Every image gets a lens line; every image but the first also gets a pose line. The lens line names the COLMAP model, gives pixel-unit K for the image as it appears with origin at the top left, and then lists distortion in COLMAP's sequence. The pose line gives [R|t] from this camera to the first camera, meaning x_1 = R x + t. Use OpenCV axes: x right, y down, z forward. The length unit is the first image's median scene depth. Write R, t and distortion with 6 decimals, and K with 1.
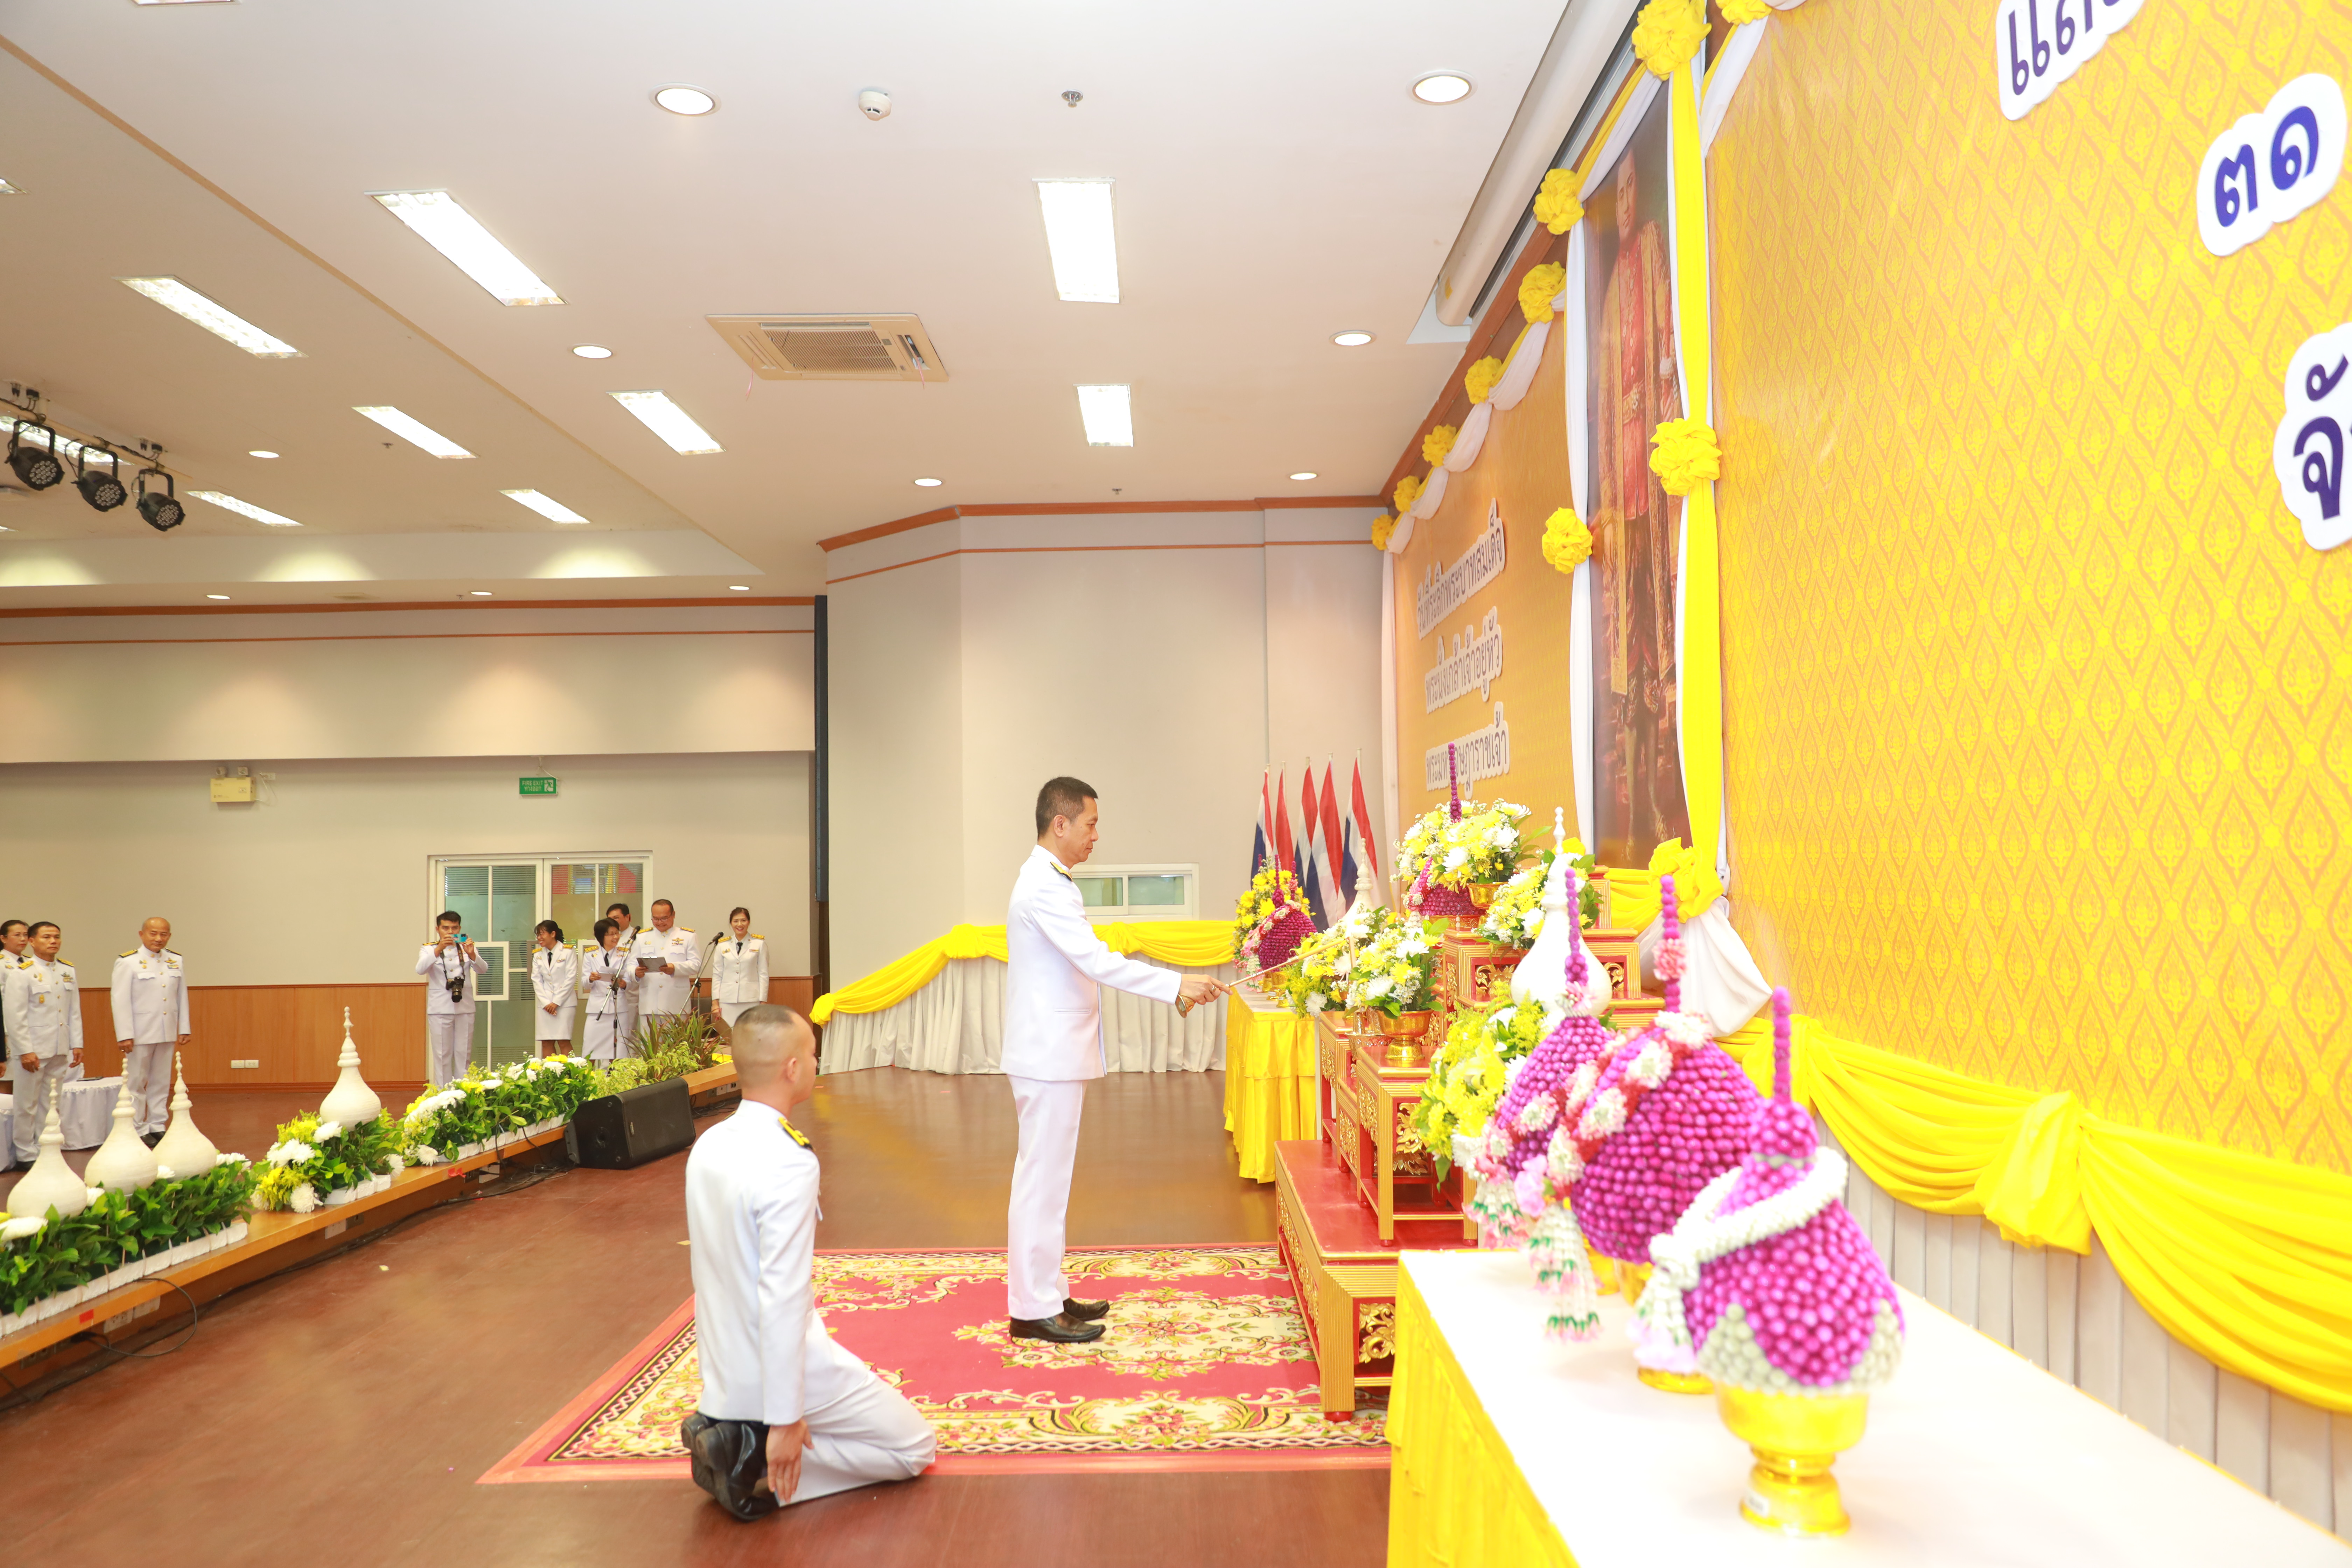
lens RADIAL K [[1570.6, 0, 1166.8], [0, 1570.6, 781.3], [0, 0, 1]] dist [-0.004627, 0.000803]
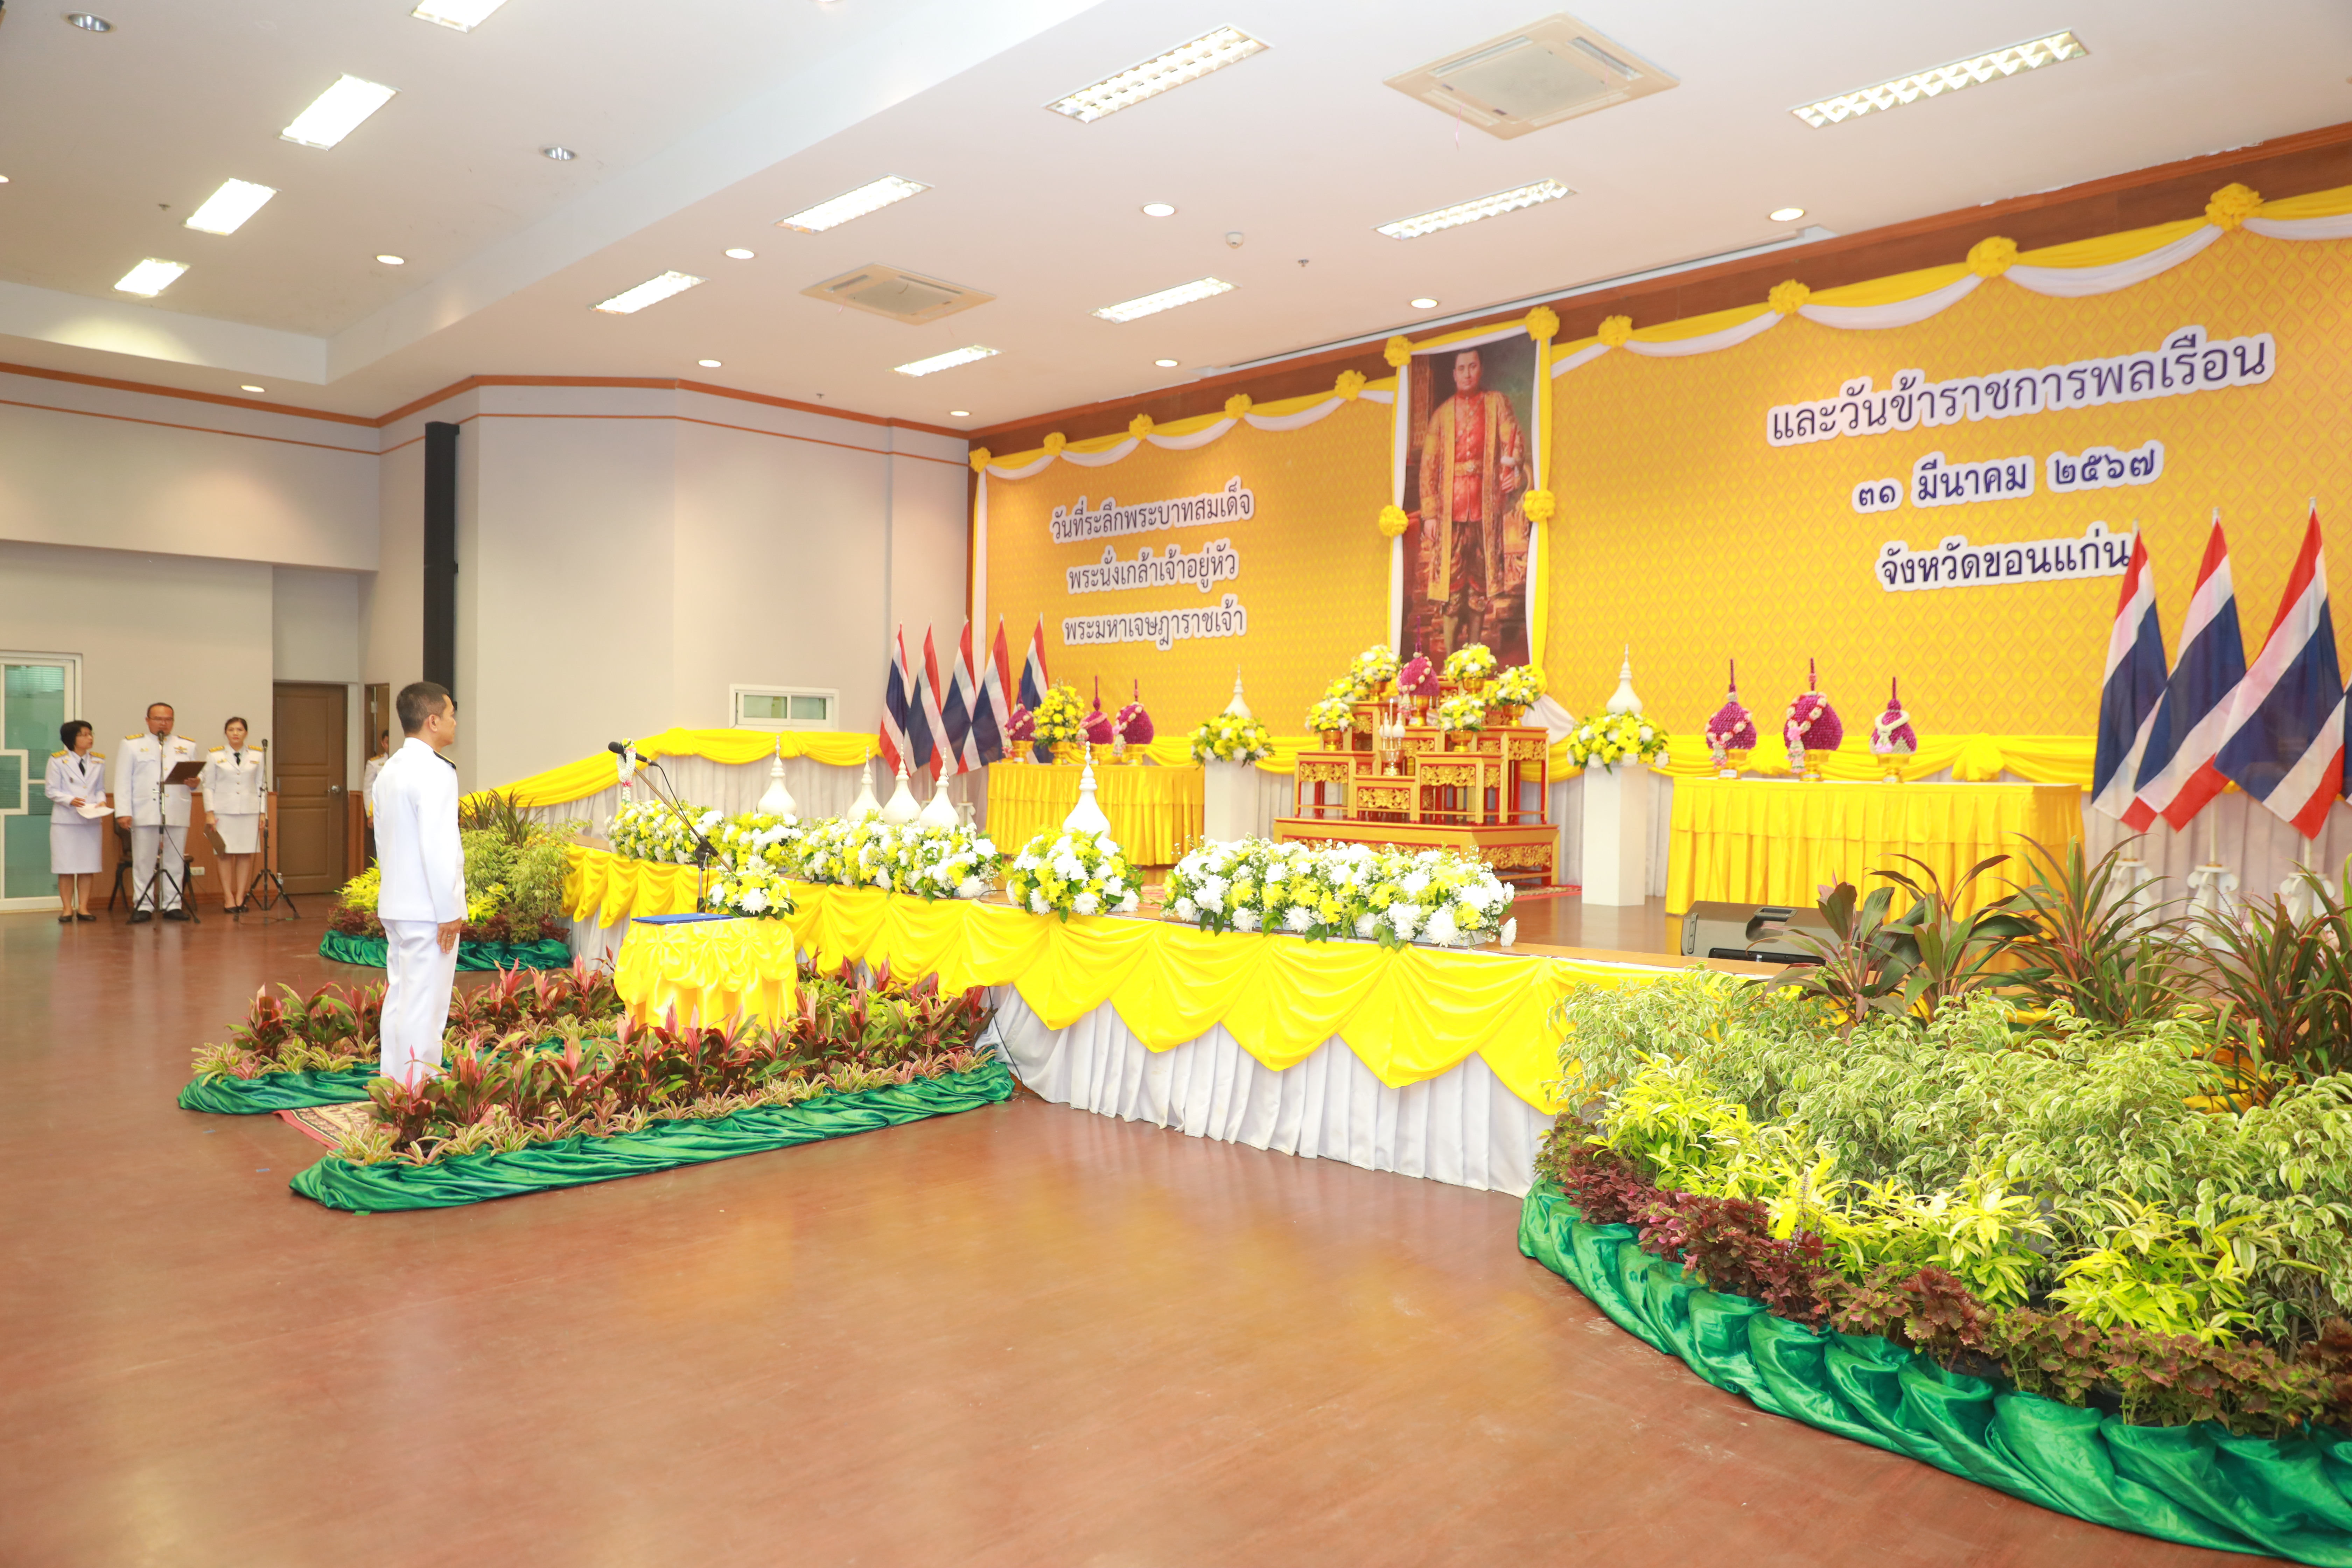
lens RADIAL K [[1570.6, 0, 1182.7], [0, 1570.6, 786.5], [0, 0, 1]] dist [-0.004627, 0.000803]
pose [[0.709740, 0.012568, 0.704351, -0.710983], [-0.059357, 0.997352, 0.042015, 0.062300], [-0.701958, -0.071628, 0.708607, -0.142503]]
